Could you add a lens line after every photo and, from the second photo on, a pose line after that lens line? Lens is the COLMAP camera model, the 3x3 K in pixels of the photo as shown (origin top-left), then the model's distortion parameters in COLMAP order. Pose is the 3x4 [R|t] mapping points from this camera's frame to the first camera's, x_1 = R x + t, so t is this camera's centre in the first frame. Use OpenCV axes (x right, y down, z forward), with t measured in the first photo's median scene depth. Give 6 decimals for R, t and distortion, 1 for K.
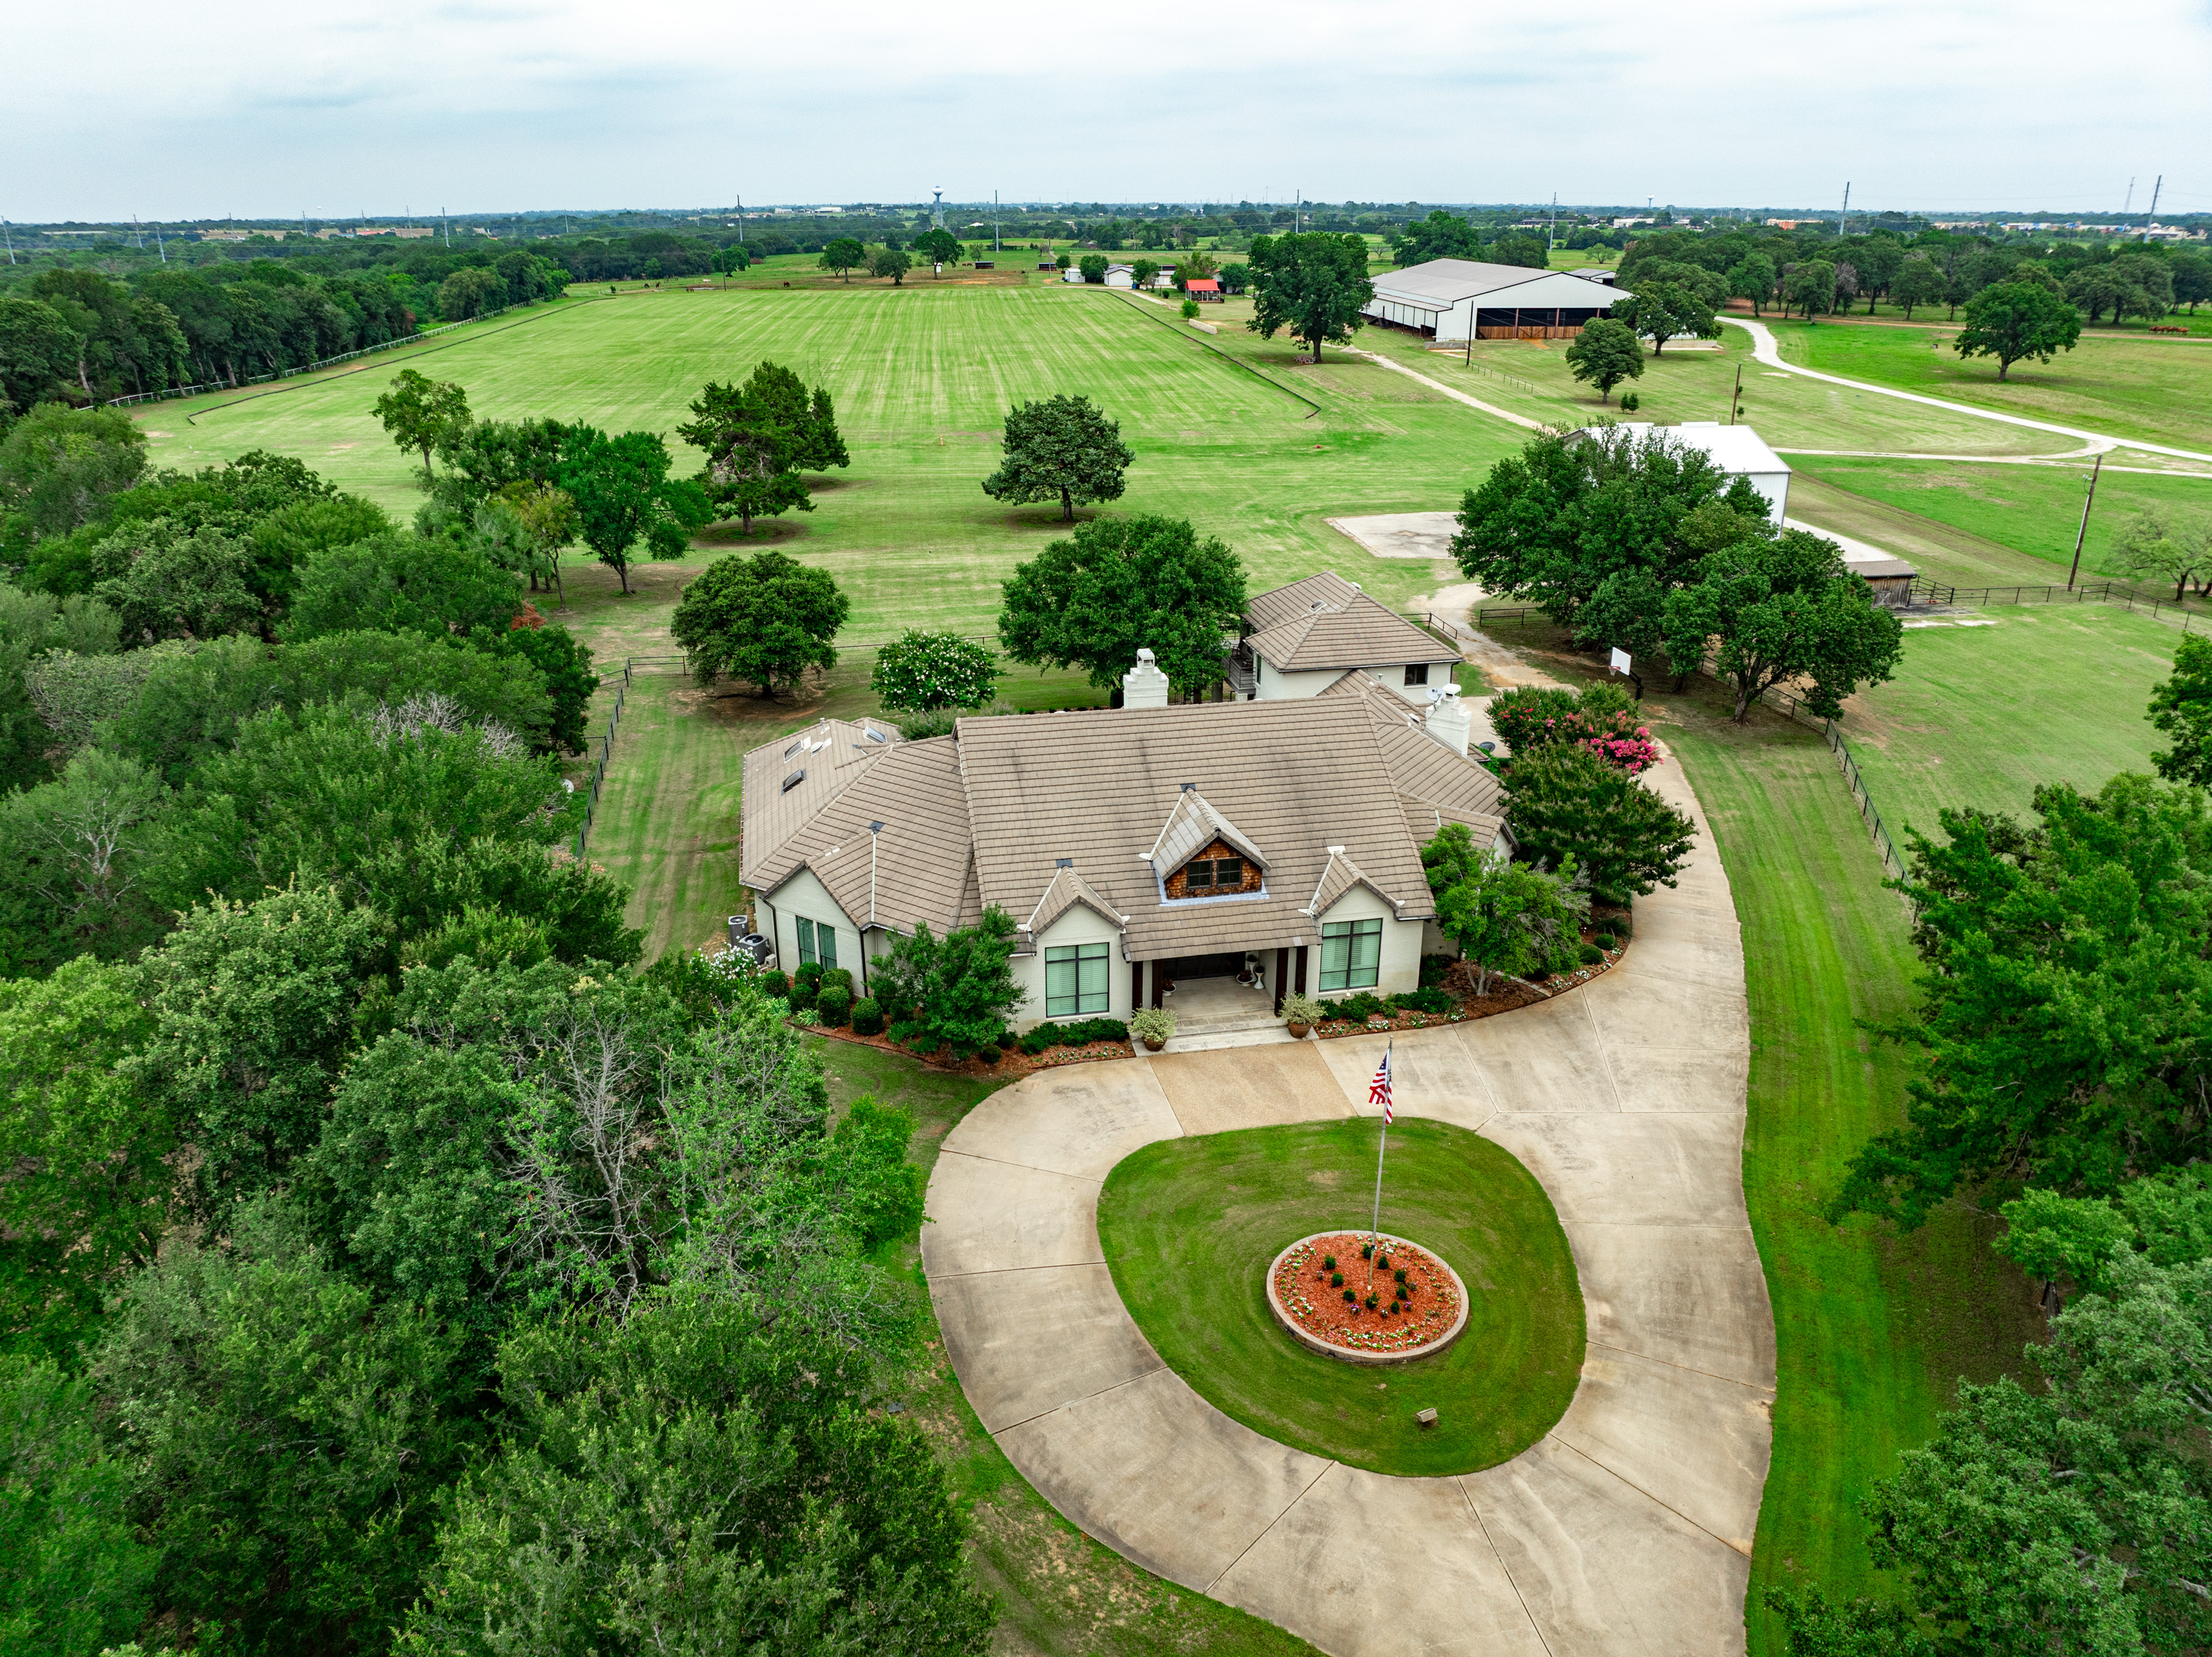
lens RADIAL K [[1551.6, 0, 1106.0], [0, 1551.6, 828.5], [0, 0, 1]] dist [-0.021183, -0.032021]
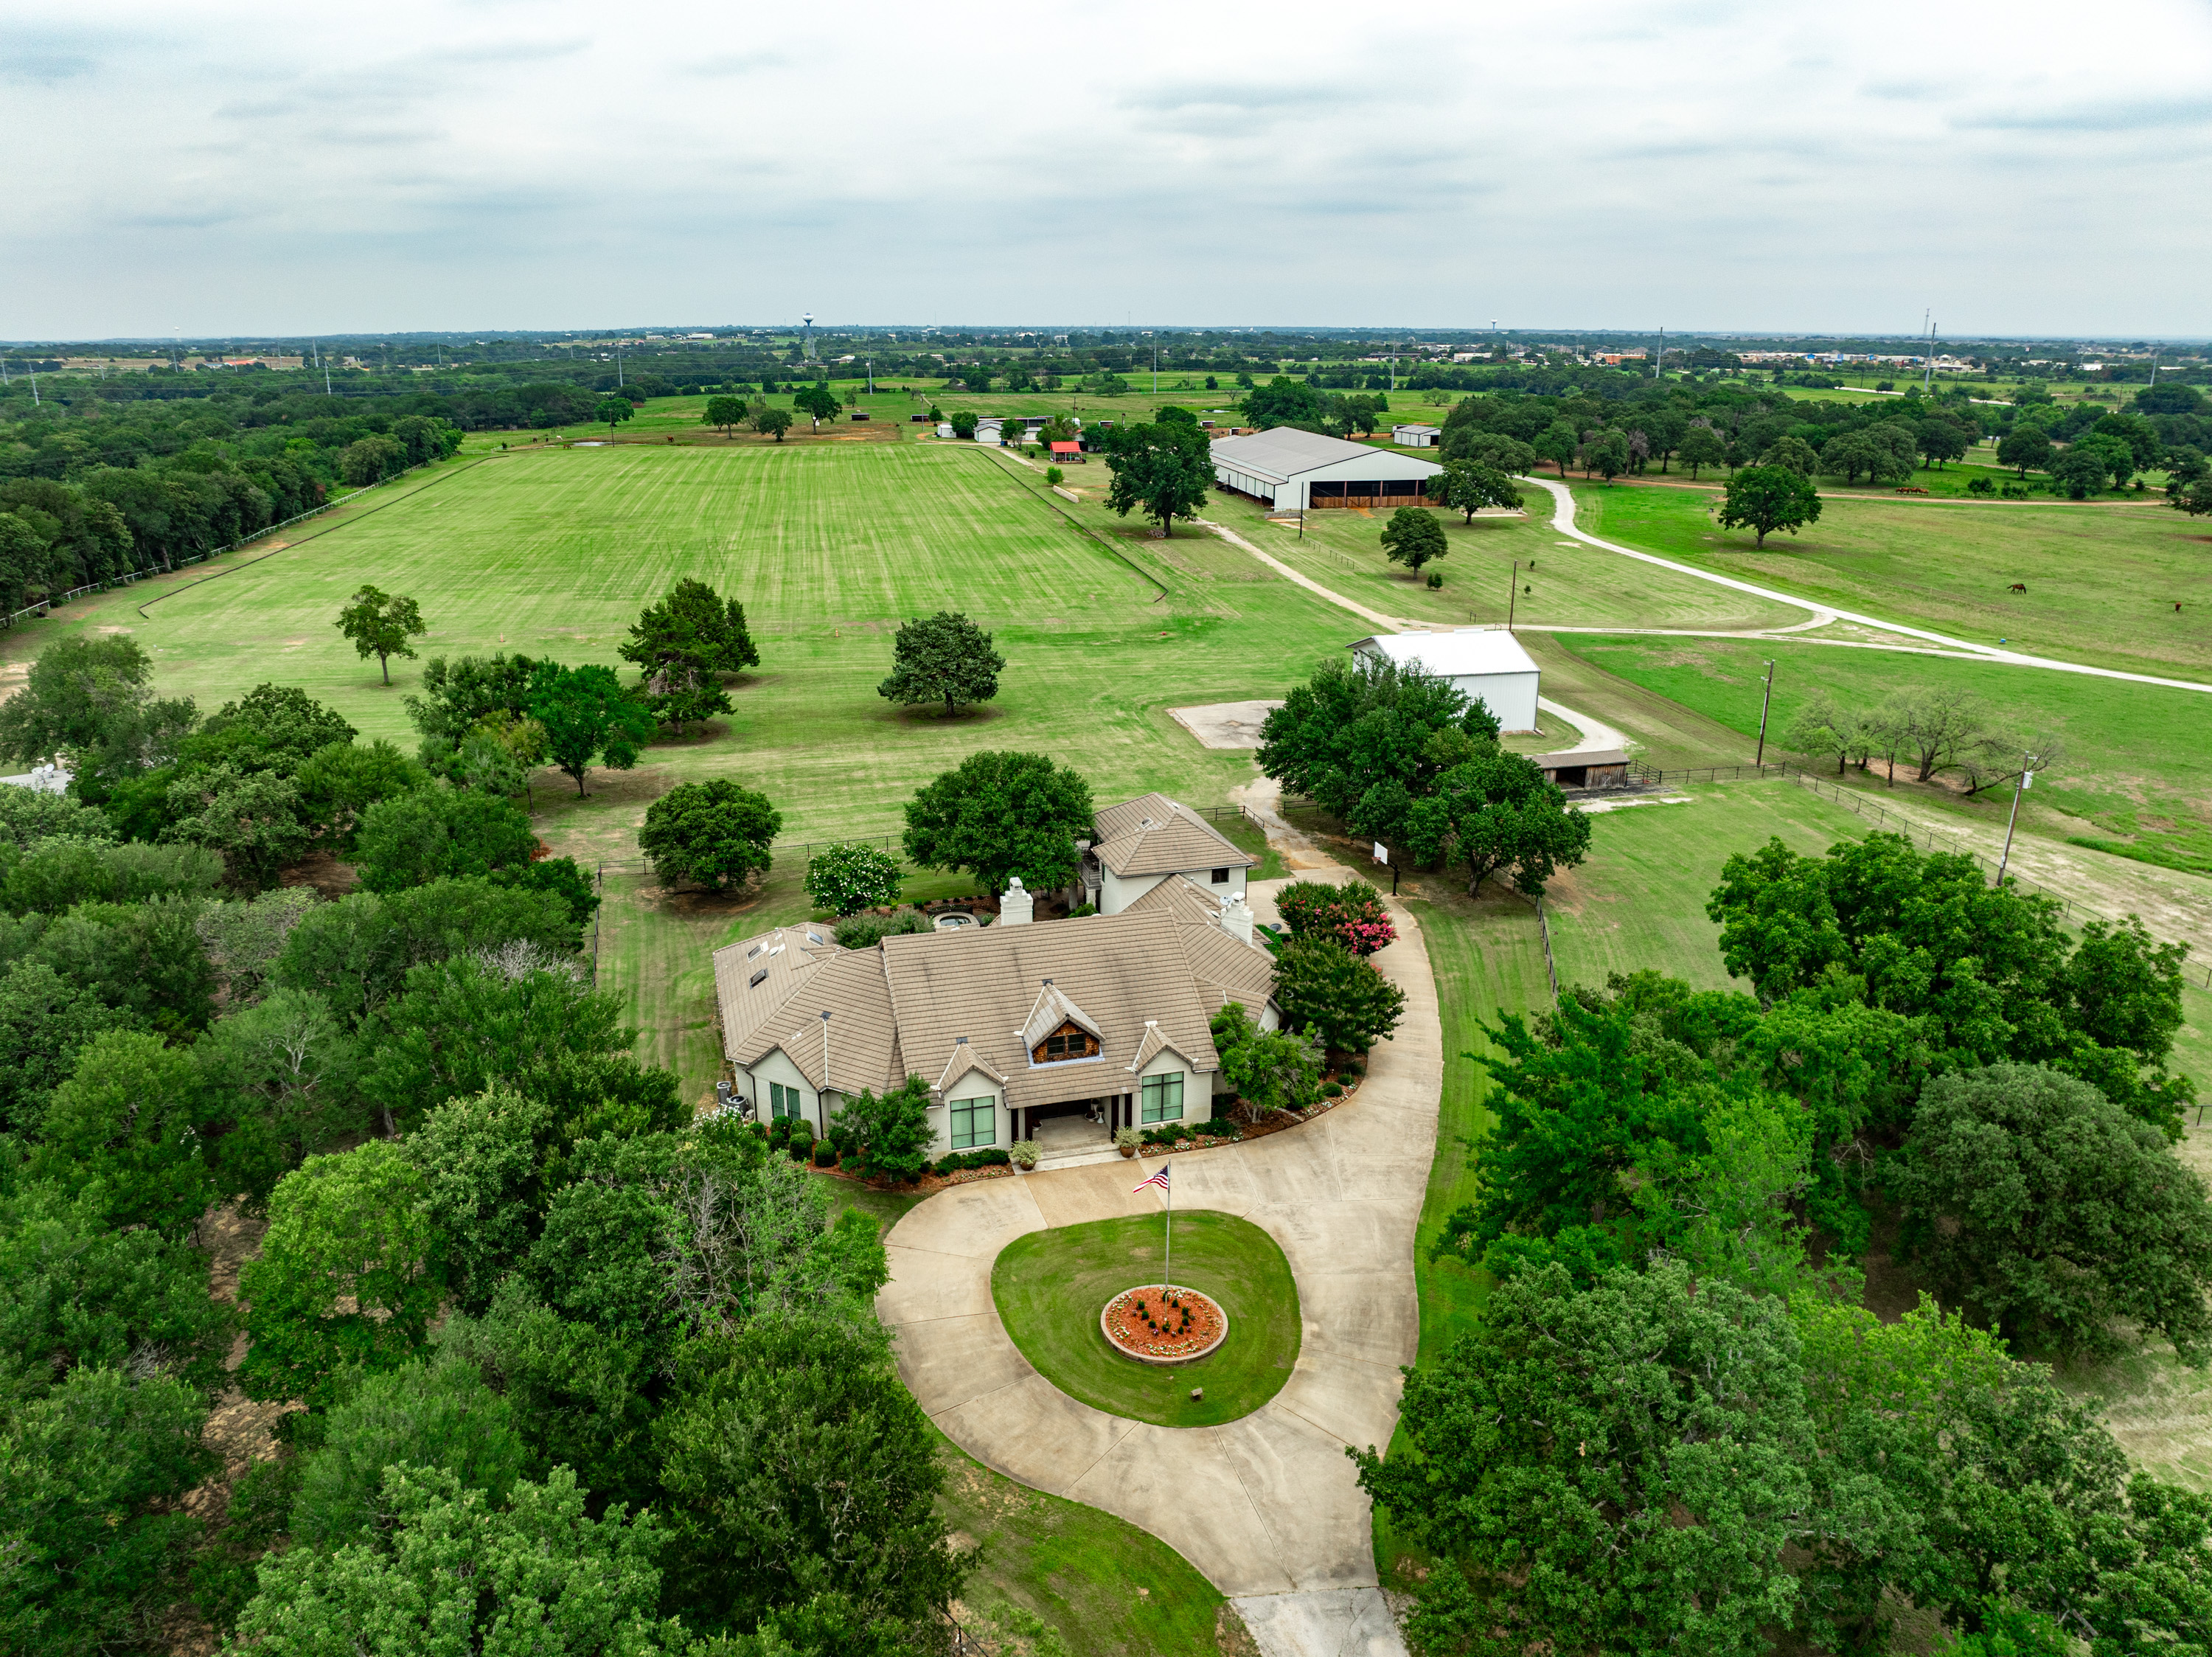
lens RADIAL K [[1551.6, 0, 1106.0], [0, 1551.6, 828.5], [0, 0, 1]] dist [-0.021183, -0.032021]
pose [[0.996688, -0.020978, 0.078568, -0.001482], [0.026314, 0.997371, -0.067519, -0.041938], [-0.076945, 0.069363, 0.994620, -0.259562]]
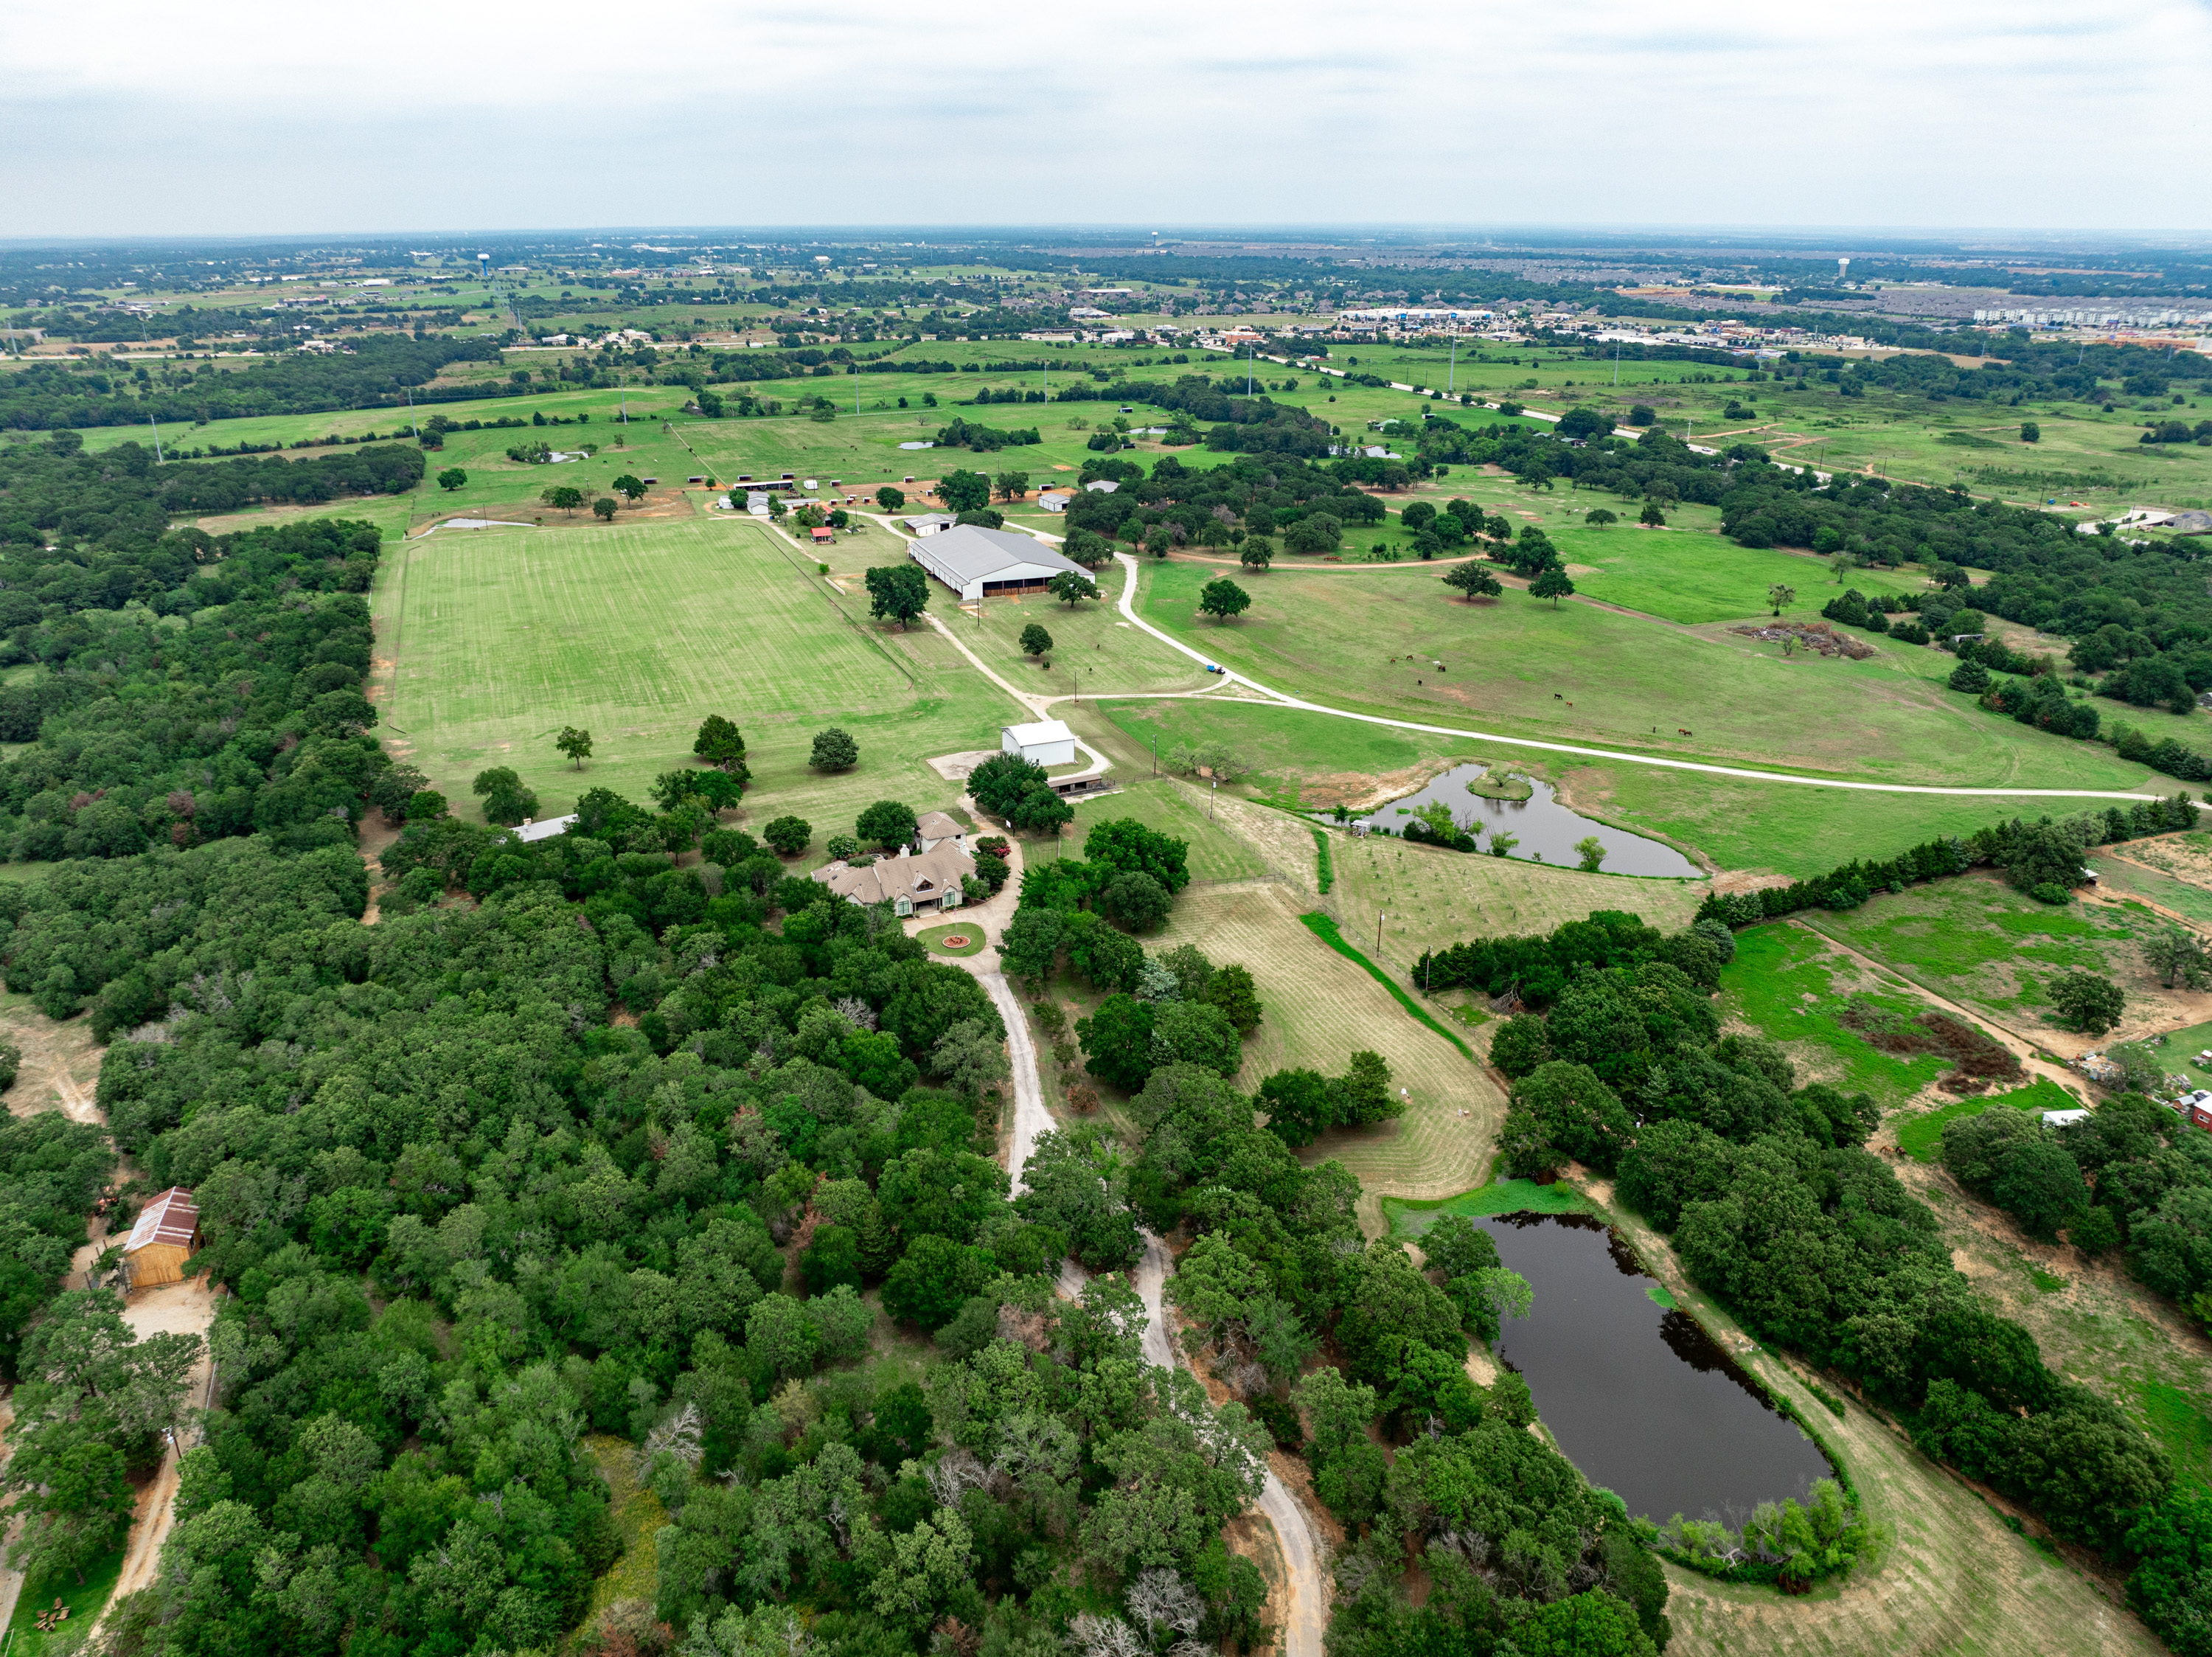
lens RADIAL K [[1551.6, 0, 1106.0], [0, 1551.6, 828.5], [0, 0, 1]] dist [-0.021183, -0.032021]
pose [[0.960615, -0.099655, 0.259398, -0.429996], [0.100318, 0.994898, 0.010716, -0.102364], [-0.259142, 0.015728, 0.965711, -2.694395]]
